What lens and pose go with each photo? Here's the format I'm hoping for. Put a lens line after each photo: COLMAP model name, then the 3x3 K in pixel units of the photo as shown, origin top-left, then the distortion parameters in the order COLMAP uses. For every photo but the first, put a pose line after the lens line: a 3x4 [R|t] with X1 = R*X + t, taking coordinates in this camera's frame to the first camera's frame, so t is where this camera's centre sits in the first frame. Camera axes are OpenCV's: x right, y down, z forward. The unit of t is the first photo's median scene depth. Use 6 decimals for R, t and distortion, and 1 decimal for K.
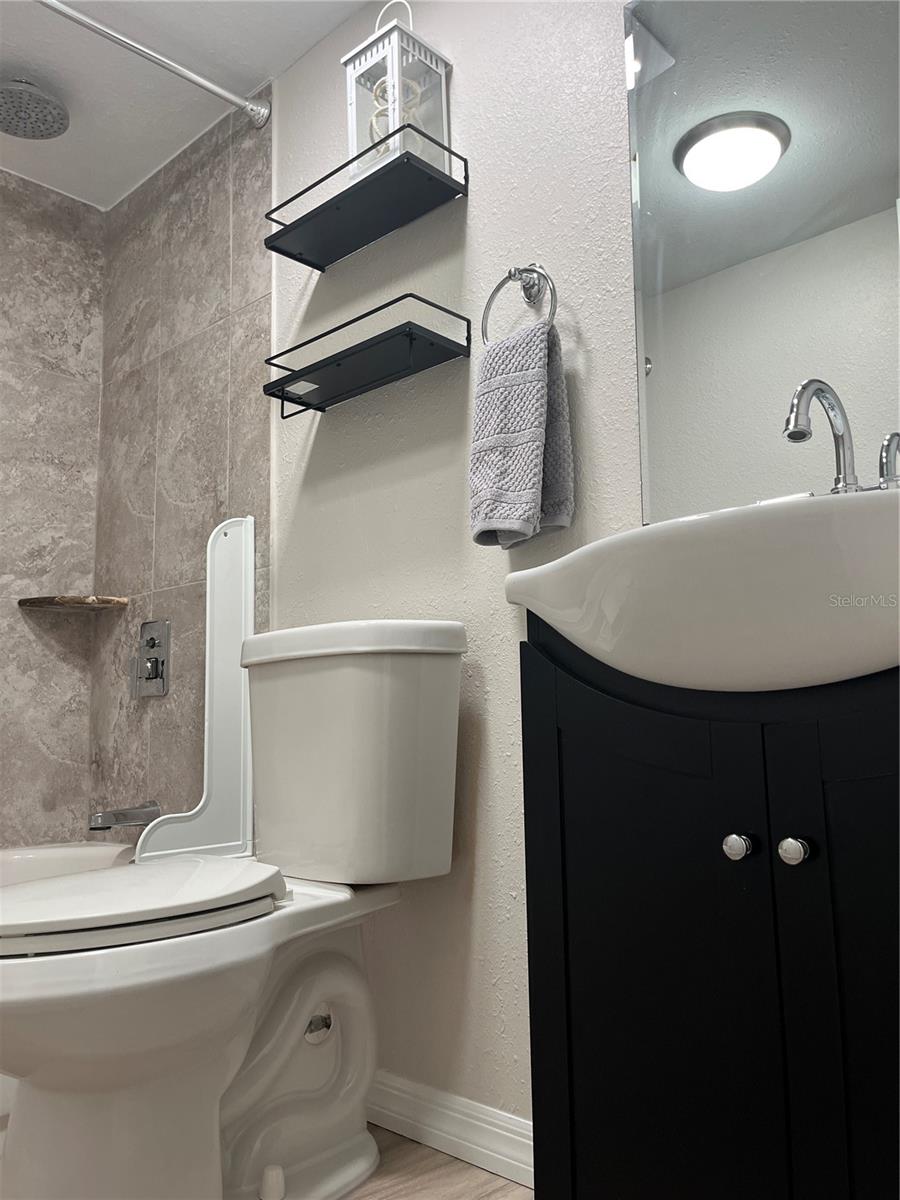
lens RADIAL K [[919.4, 0, 439.7], [0, 919.4, 604.4], [0, 0, 1]] dist [0.027670, -0.001483]
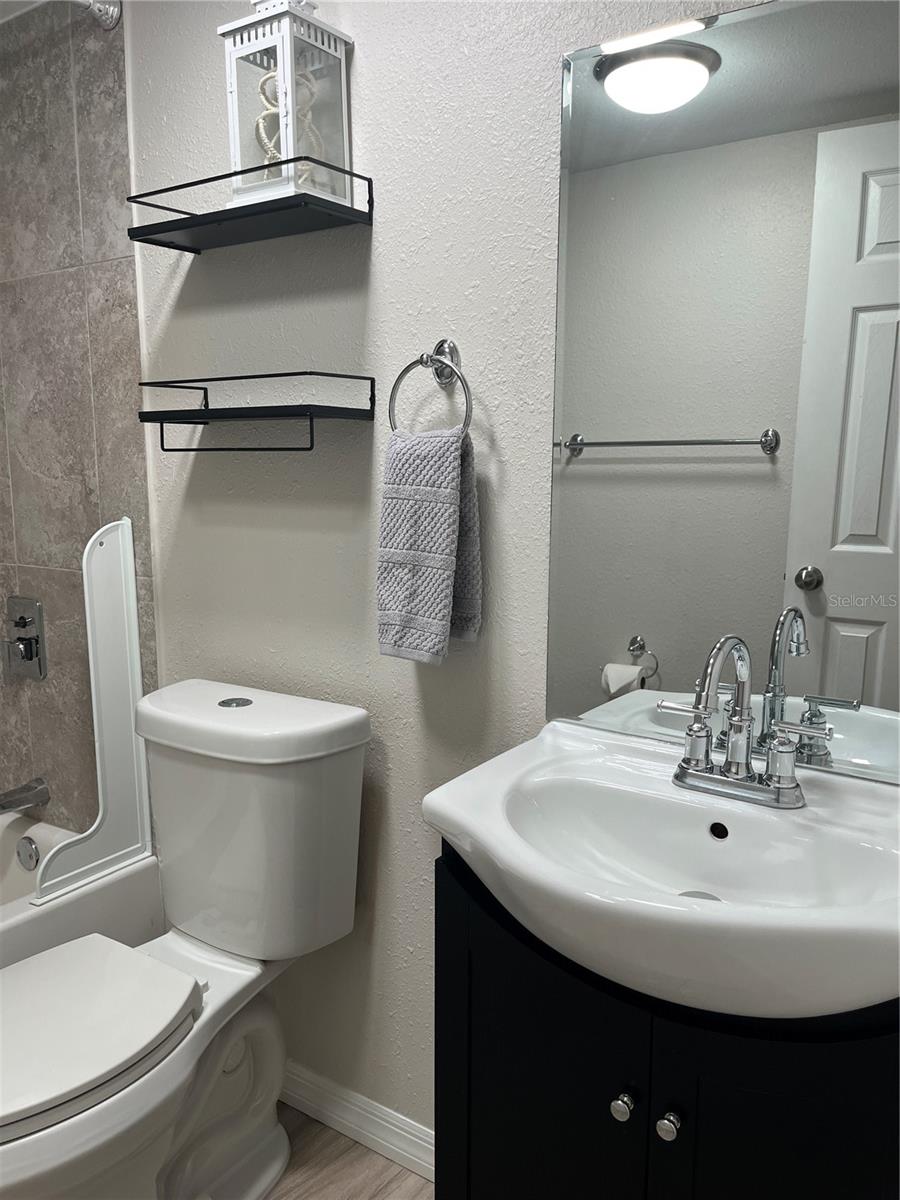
lens RADIAL K [[916.5, 0, 450.5], [0, 916.5, 610.3], [0, 0, 1]] dist [0.084137, -0.130473]
pose [[0.987621, -0.009561, 0.156565, -0.028129], [-0.036239, 0.957229, 0.287053, -0.261780], [-0.152613, -0.289173, 0.945033, 0.039854]]
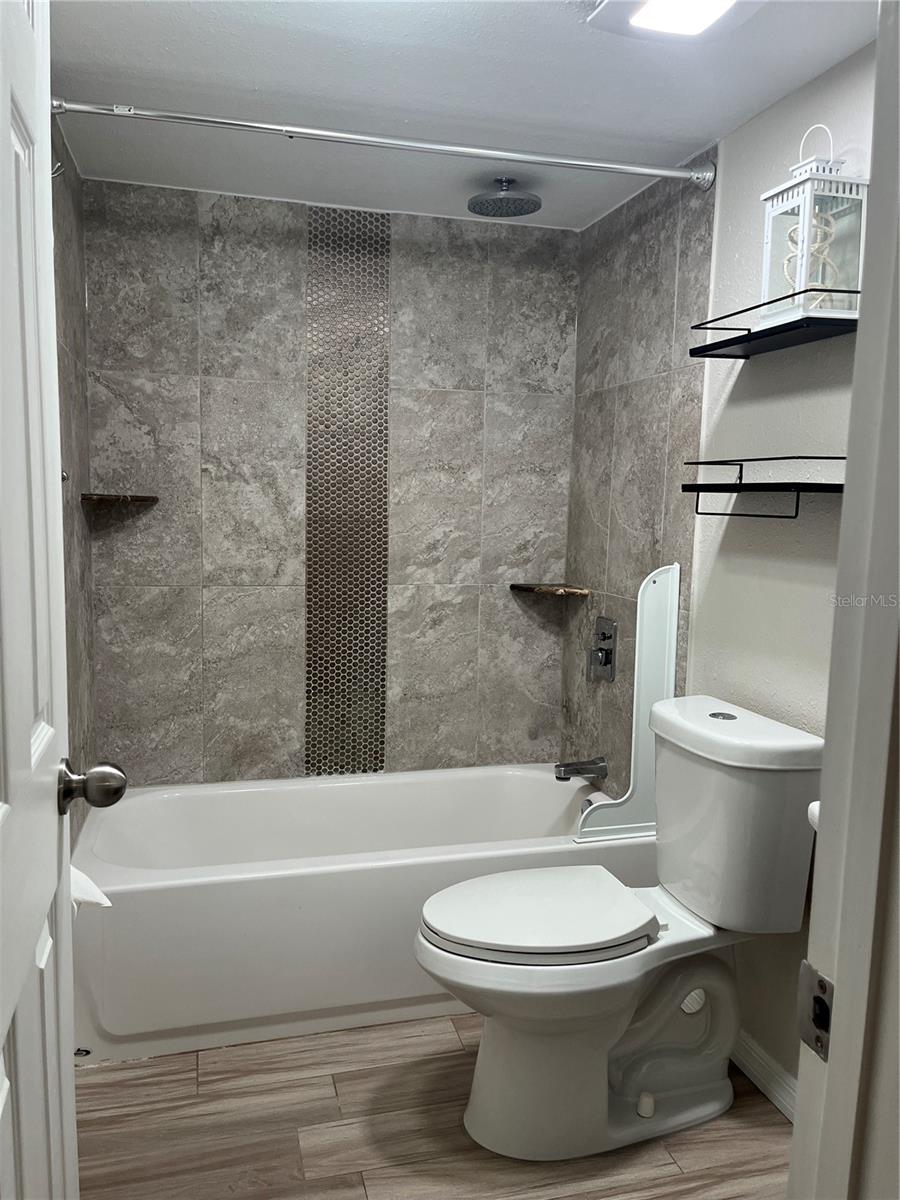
lens RADIAL K [[908.9, 0, 442.9], [0, 908.9, 605.9], [0, 0, 1]] dist [0.067347, -0.079971]
pose [[0.856078, 0.097478, -0.507571, 0.126051], [0.031515, 0.970382, 0.239513, -0.305338], [0.515885, -0.221038, 0.827650, -0.127828]]
